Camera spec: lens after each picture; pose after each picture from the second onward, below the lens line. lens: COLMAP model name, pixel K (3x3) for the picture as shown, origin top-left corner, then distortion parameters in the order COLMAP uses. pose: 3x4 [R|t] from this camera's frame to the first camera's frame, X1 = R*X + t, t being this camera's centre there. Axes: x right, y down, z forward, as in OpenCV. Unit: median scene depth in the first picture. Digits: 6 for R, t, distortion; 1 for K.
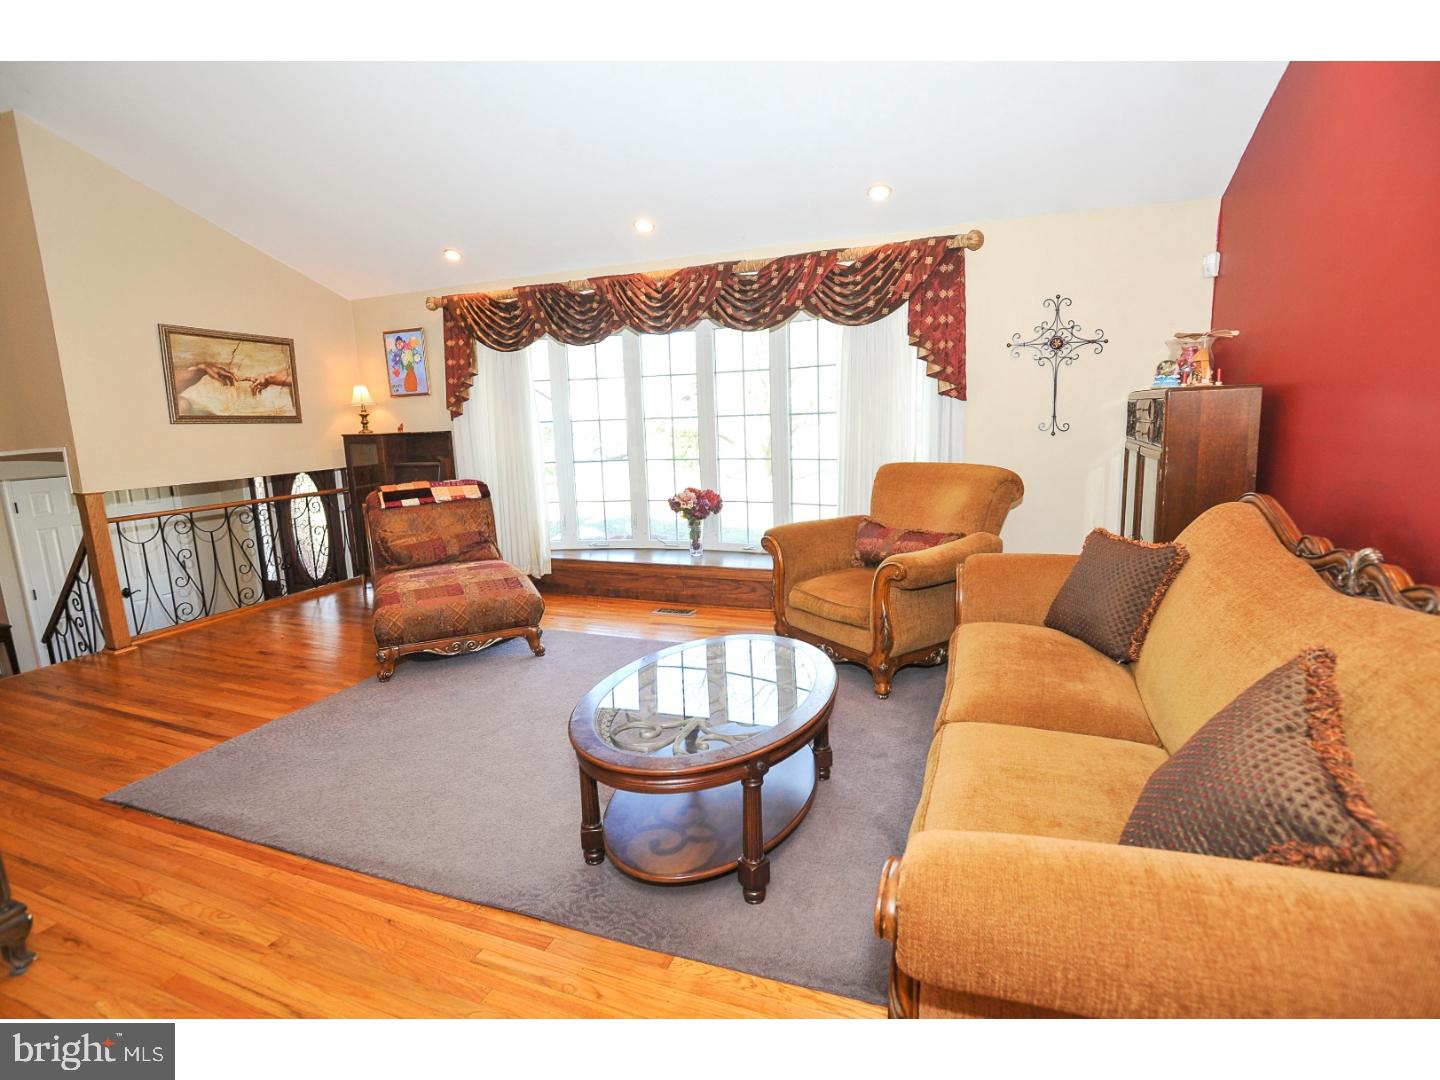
lens RADIAL K [[711.4, 0, 720.0], [0, 711.4, 540.0], [0, 0, 1]] dist [-0.051550, 0.023953]
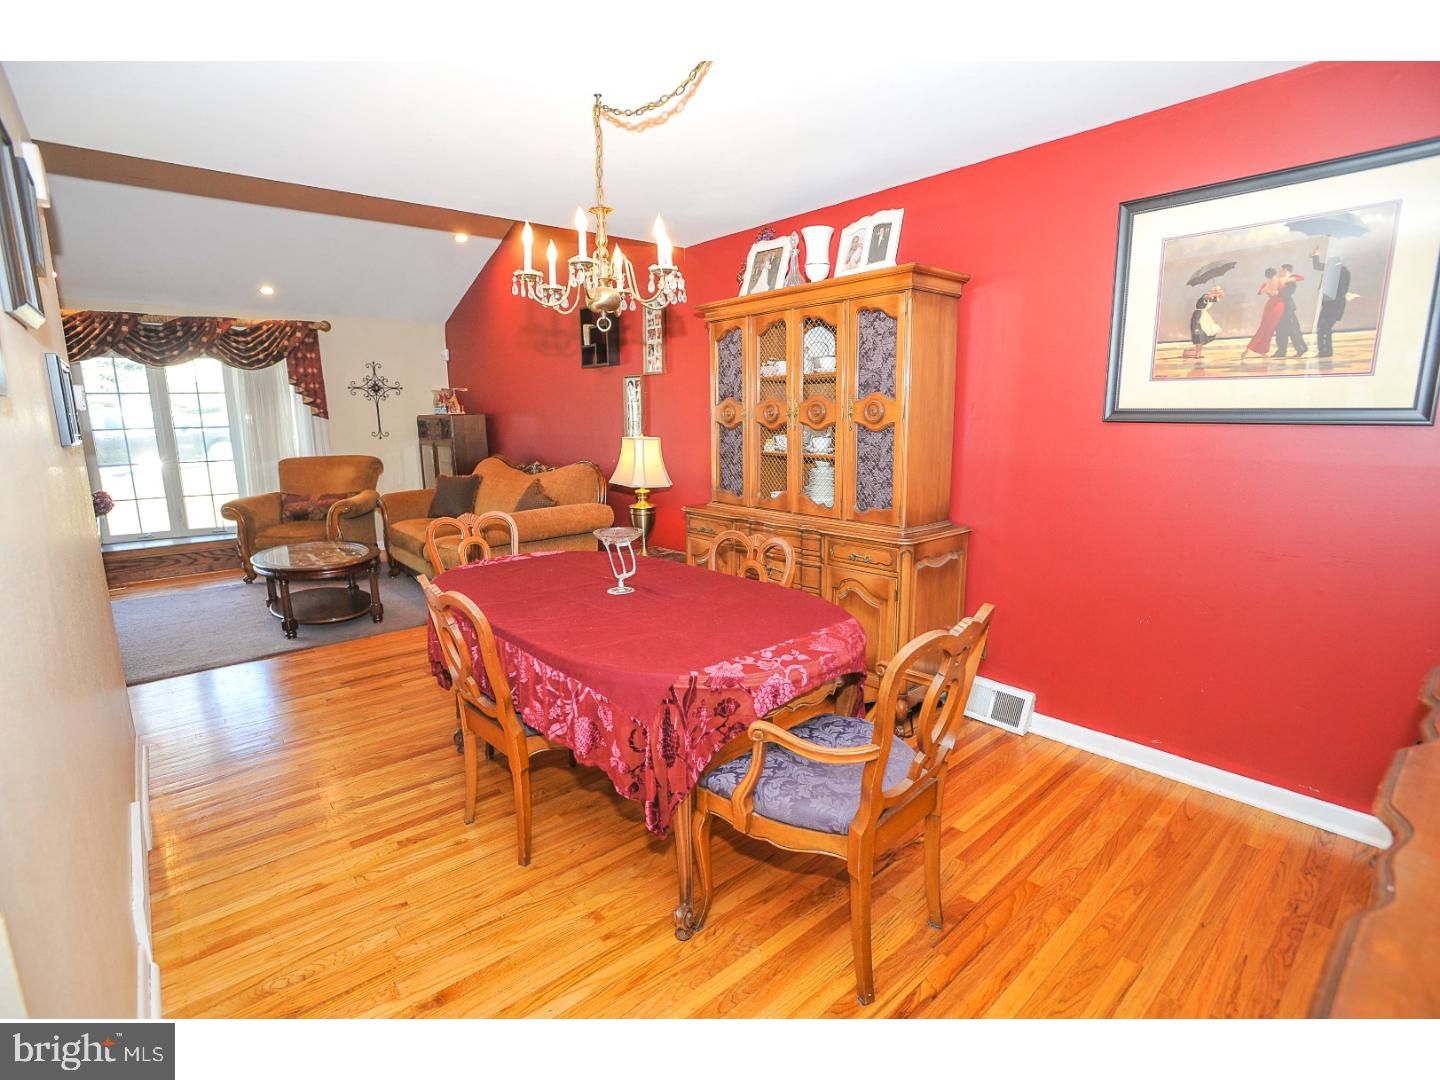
lens RADIAL K [[711.4, 0, 720.0], [0, 711.4, 540.0], [0, 0, 1]] dist [-0.051550, 0.023953]
pose [[0.477037, -0.127945, 0.869520, -0.690766], [0.157163, 0.985819, 0.058835, 0.131820], [-0.864717, 0.108590, 0.490381, -0.583774]]
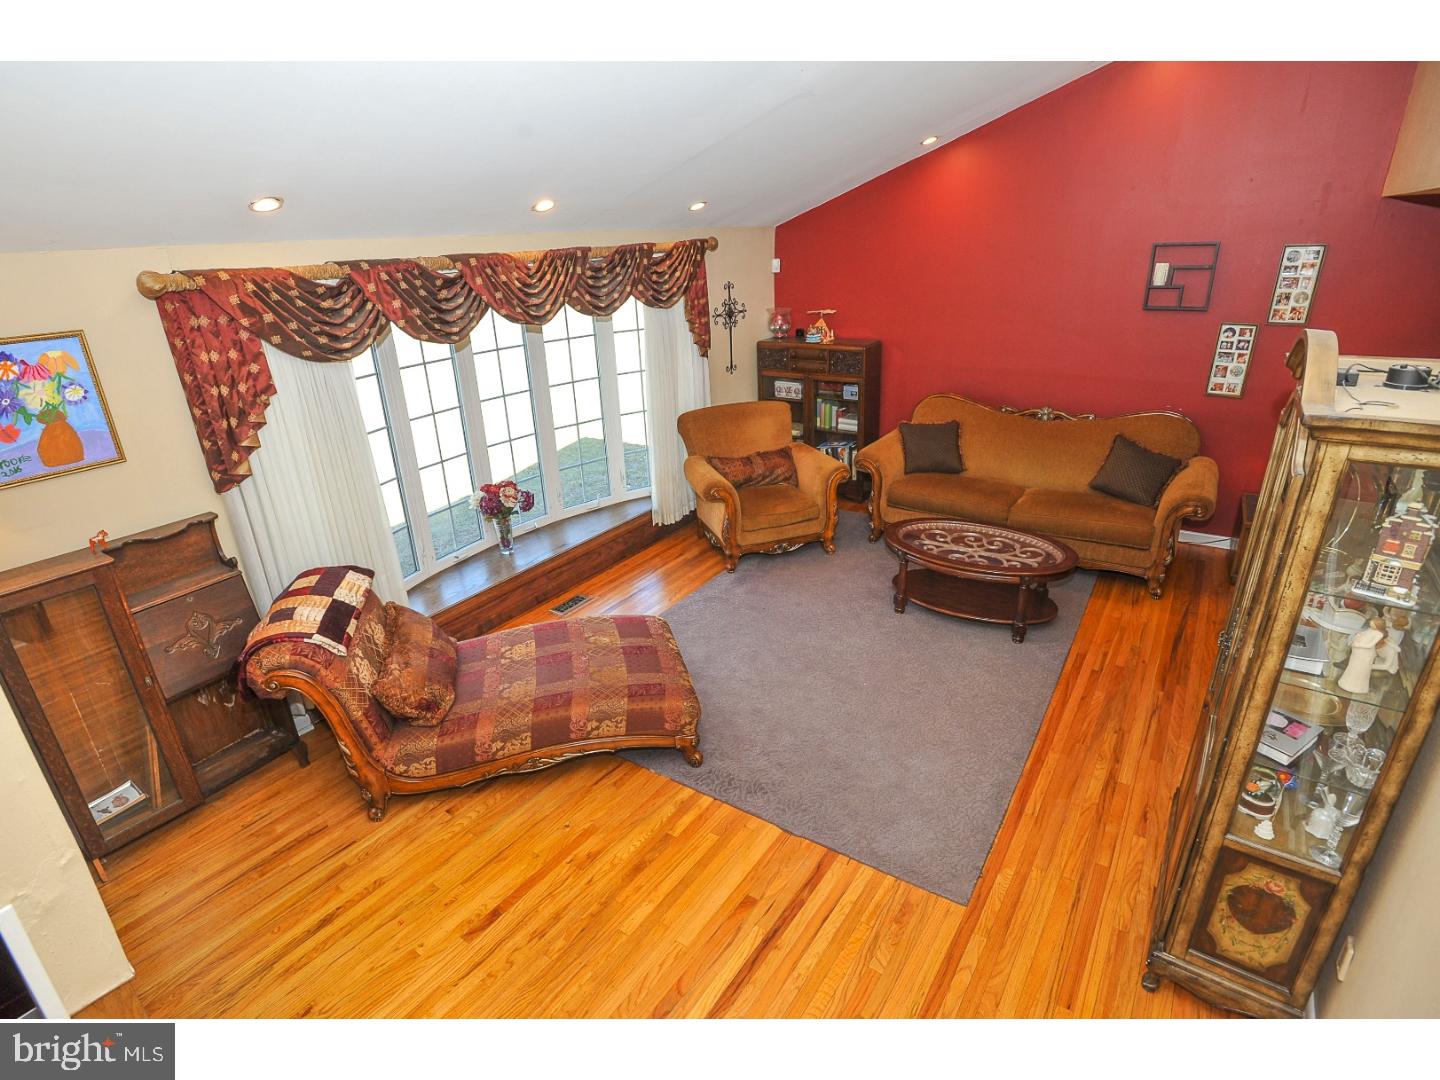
lens RADIAL K [[711.4, 0, 720.0], [0, 711.4, 540.0], [0, 0, 1]] dist [-0.051550, 0.023953]
pose [[0.239660, -0.354454, 0.903839, -1.060053], [0.210960, 0.927739, 0.307889, -0.292665], [-0.947660, 0.116885, 0.297118, 0.601258]]
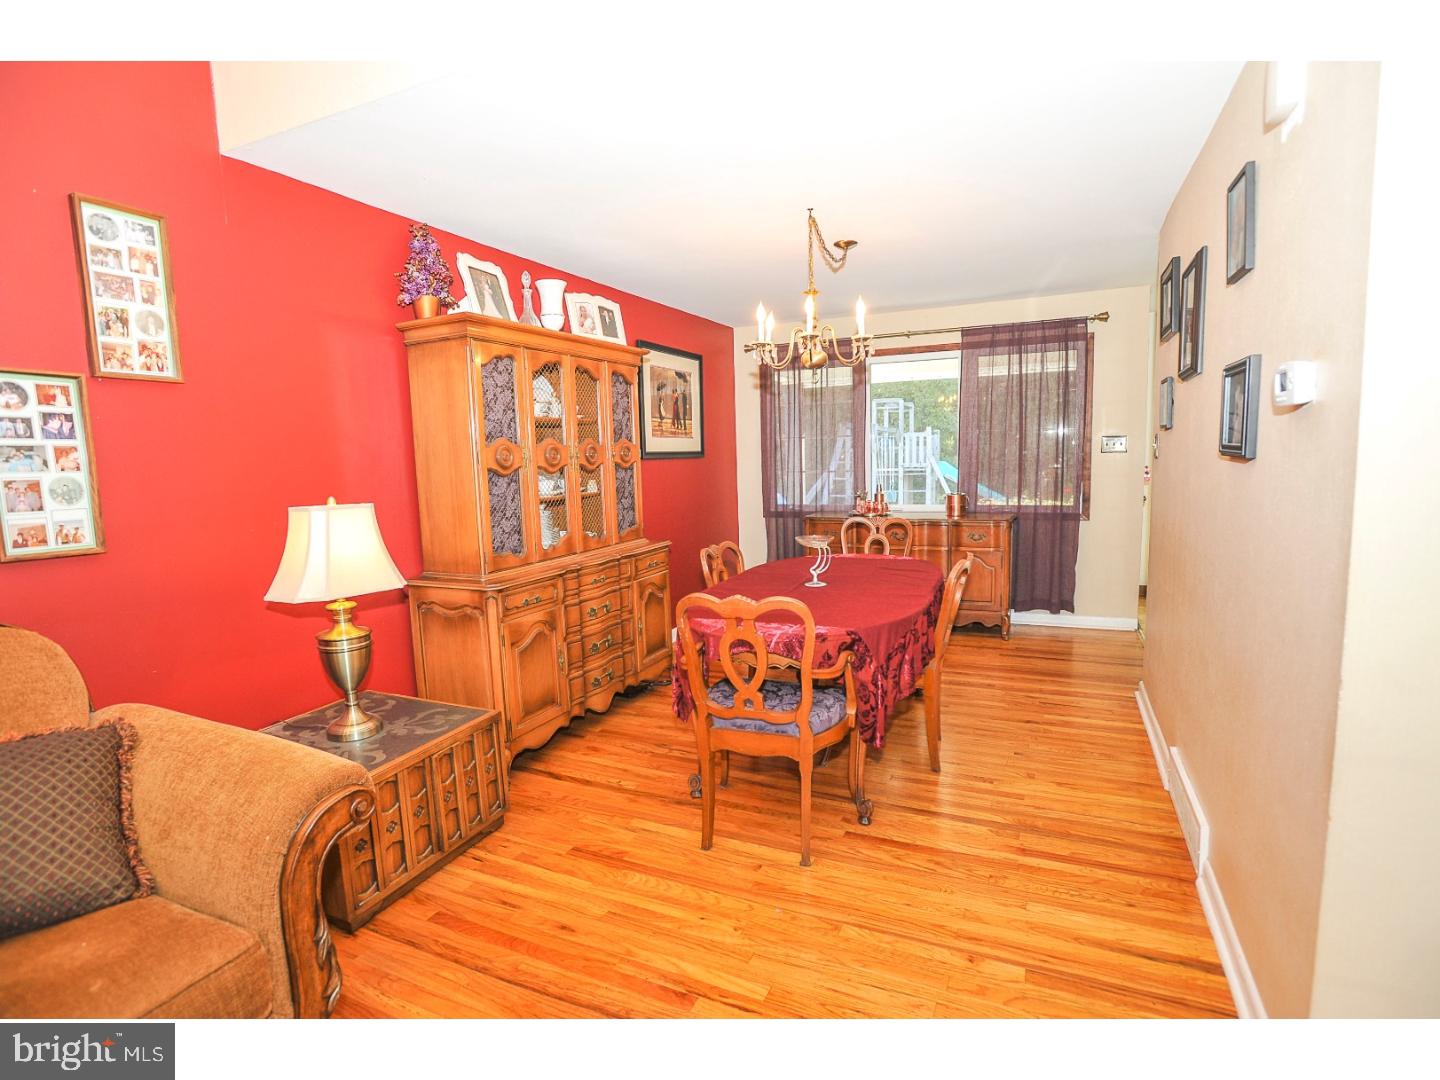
lens RADIAL K [[711.4, 0, 720.0], [0, 711.4, 540.0], [0, 0, 1]] dist [-0.051550, 0.023953]
pose [[-0.995083, 0.051329, 0.084703, -0.171218], [0.074594, 0.951016, 0.300008, -0.088699], [-0.065155, 0.304851, -0.950169, 0.515698]]
